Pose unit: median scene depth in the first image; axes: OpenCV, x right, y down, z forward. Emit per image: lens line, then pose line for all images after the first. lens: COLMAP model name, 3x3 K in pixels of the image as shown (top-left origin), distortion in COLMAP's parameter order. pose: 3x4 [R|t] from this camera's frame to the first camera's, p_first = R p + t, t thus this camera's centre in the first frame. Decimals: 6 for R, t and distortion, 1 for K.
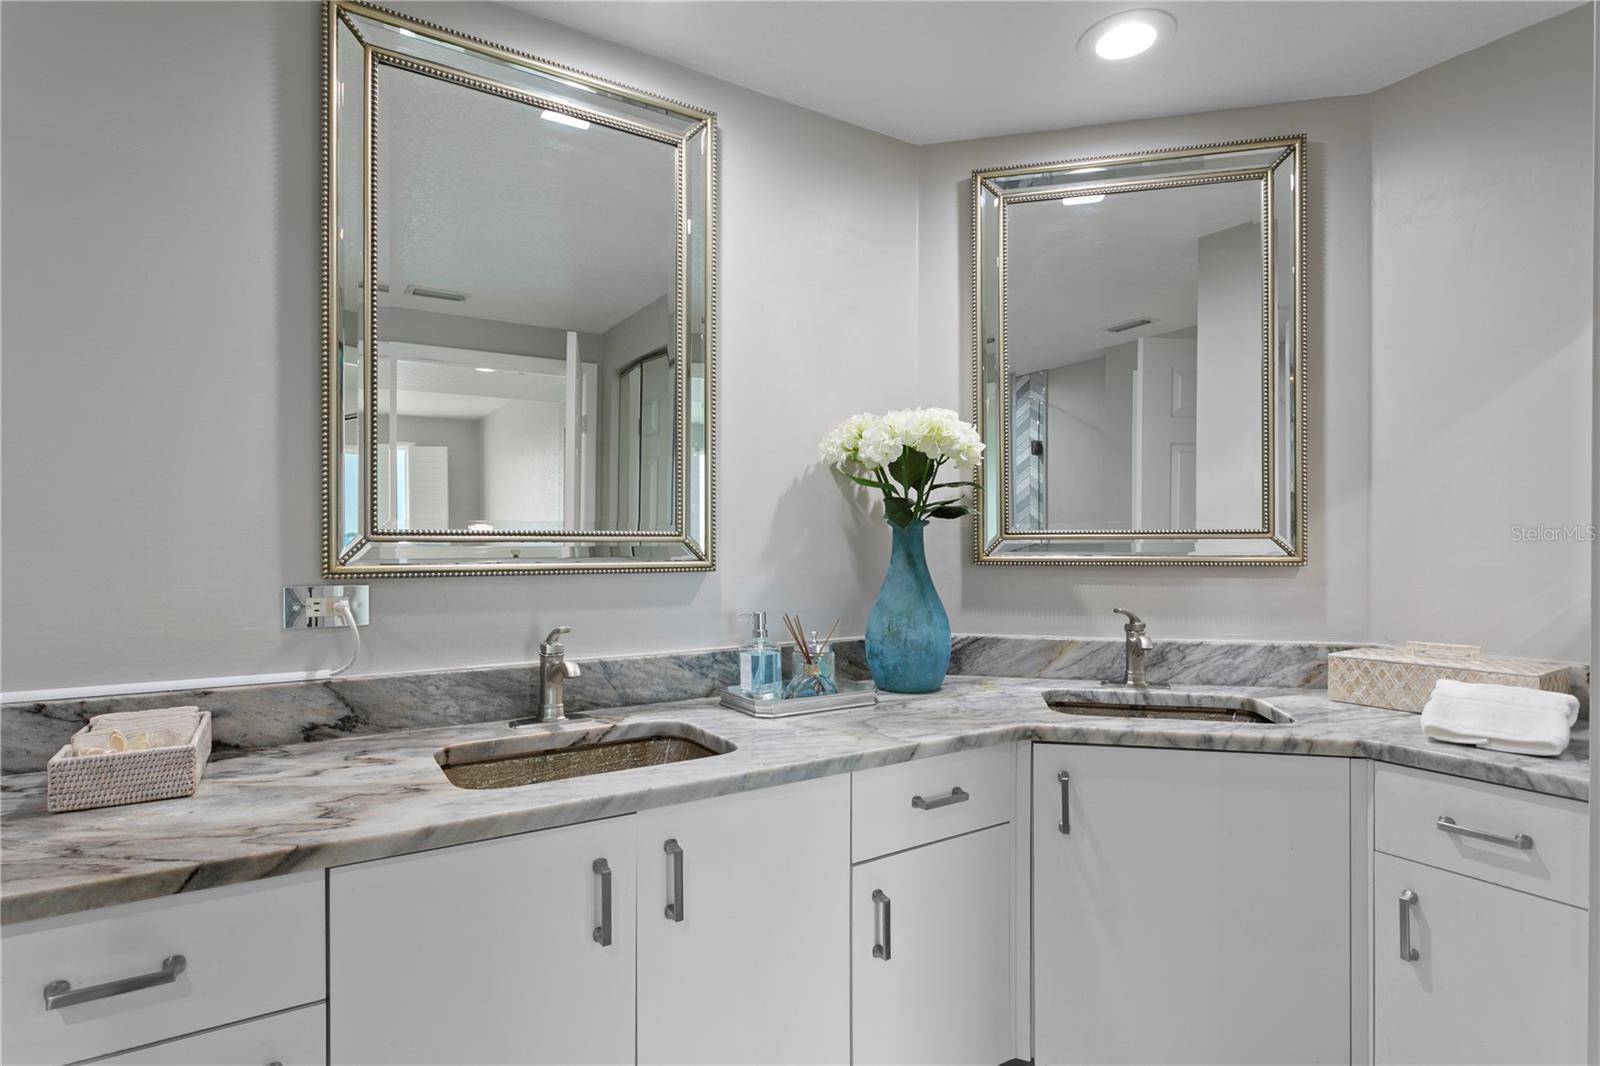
lens RADIAL K [[800.3, 0, 796.3], [0, 800.3, 539.9], [0, 0, 1]] dist [-0.003242, 0.000176]
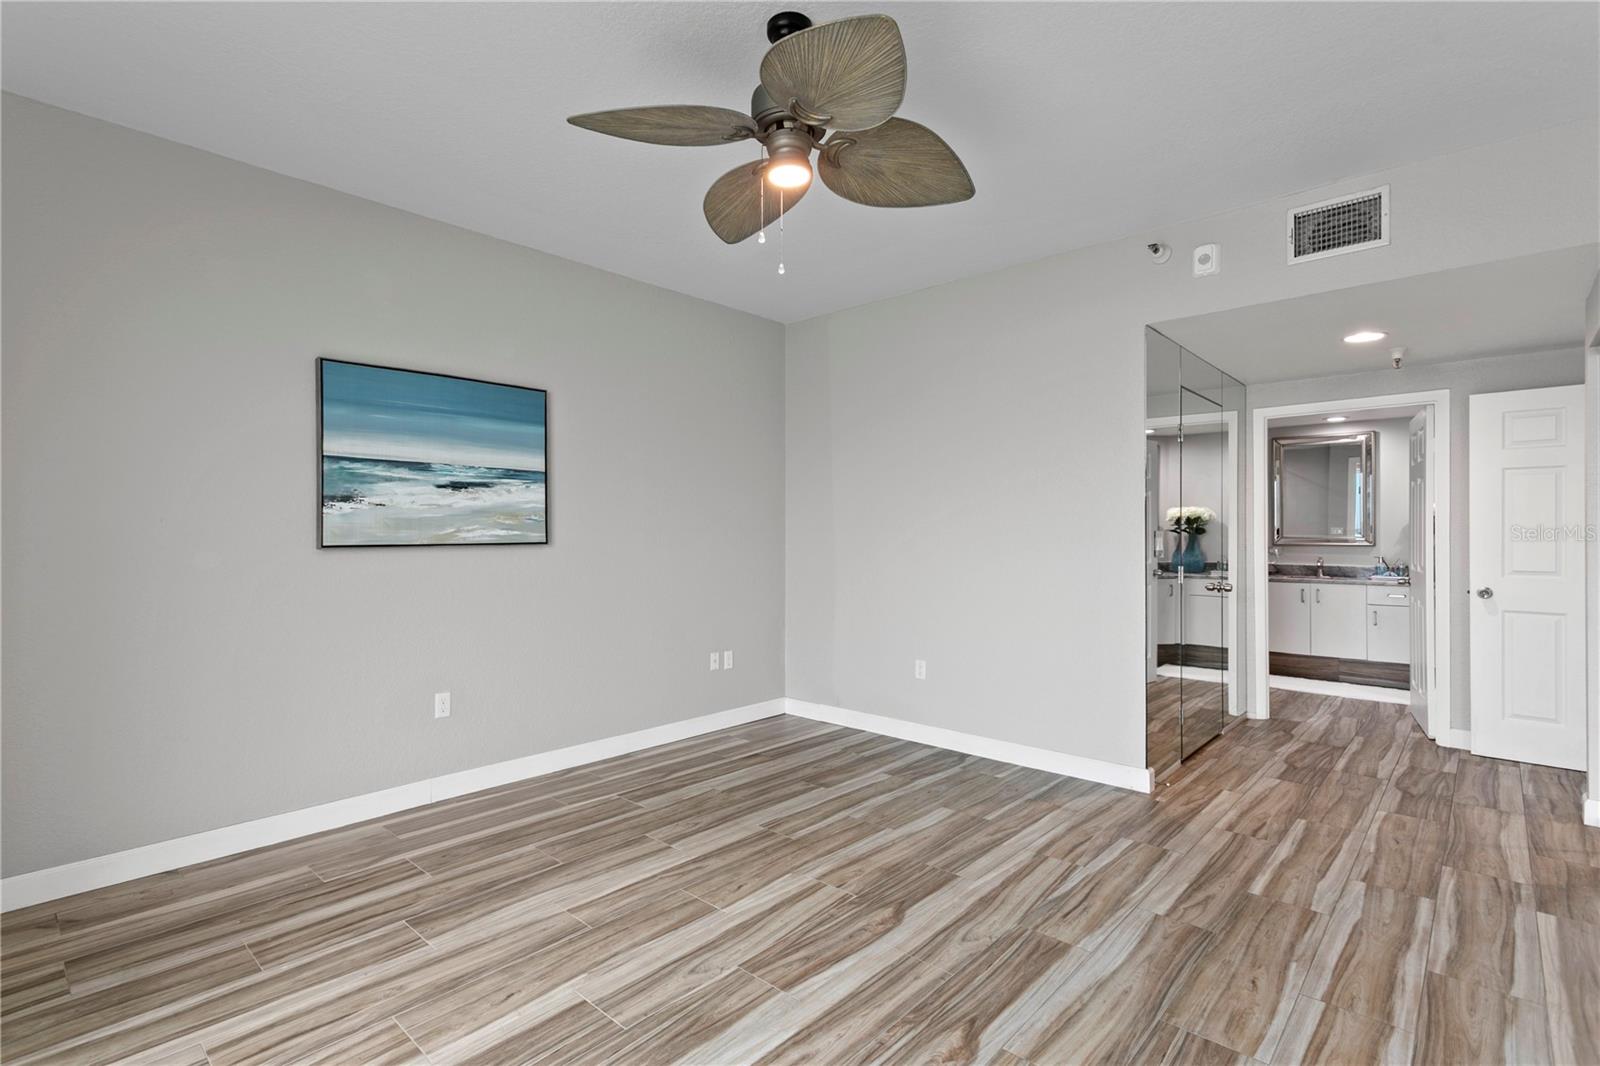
lens RADIAL K [[761.9, 0, 789.4], [0, 761.9, 532.1], [0, 0, 1]] dist [0.001079, -0.000192]
pose [[0.271281, -0.005705, -0.962483, 3.451335], [0.007093, 0.999967, -0.003928, -0.043591], [0.962474, -0.005761, 0.271312, -3.511395]]
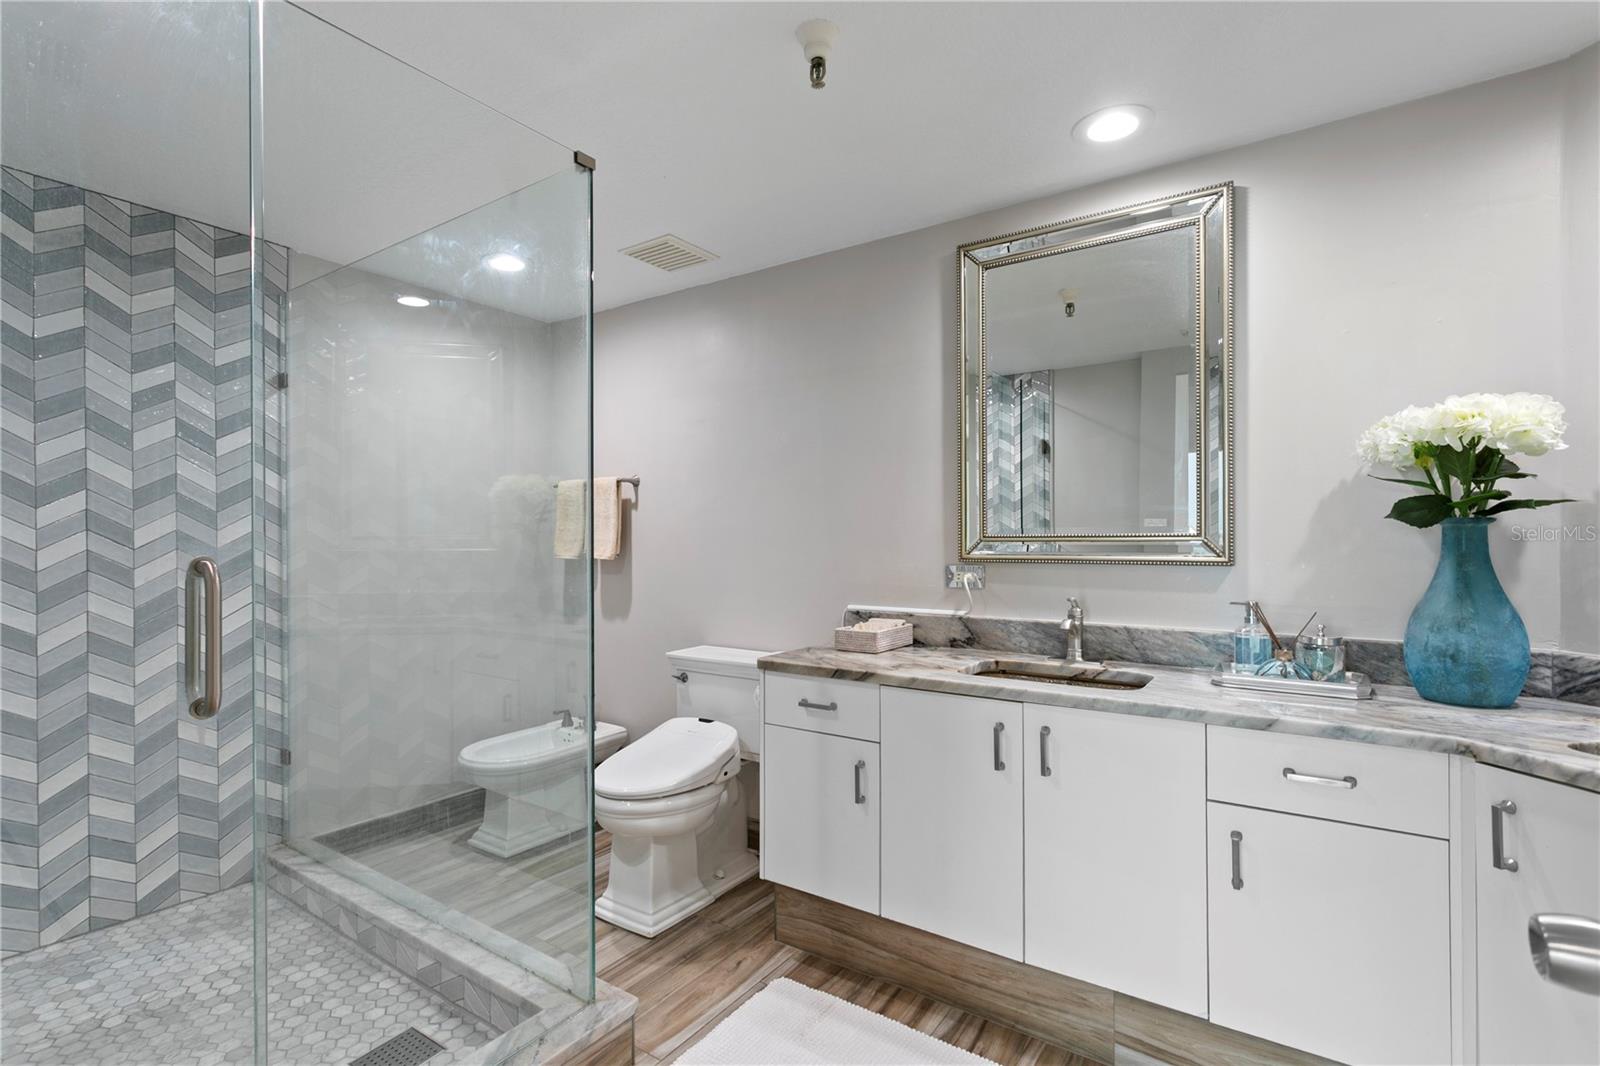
lens RADIAL K [[761.9, 0, 794.1], [0, 761.9, 536.1], [0, 0, 1]] dist [0.001079, -0.000192]
pose [[0.407068, -0.005437, -0.913382, 0.863284], [0.007091, 0.999971, -0.002793, -0.008732], [0.913371, -0.005340, 0.407094, -0.074583]]
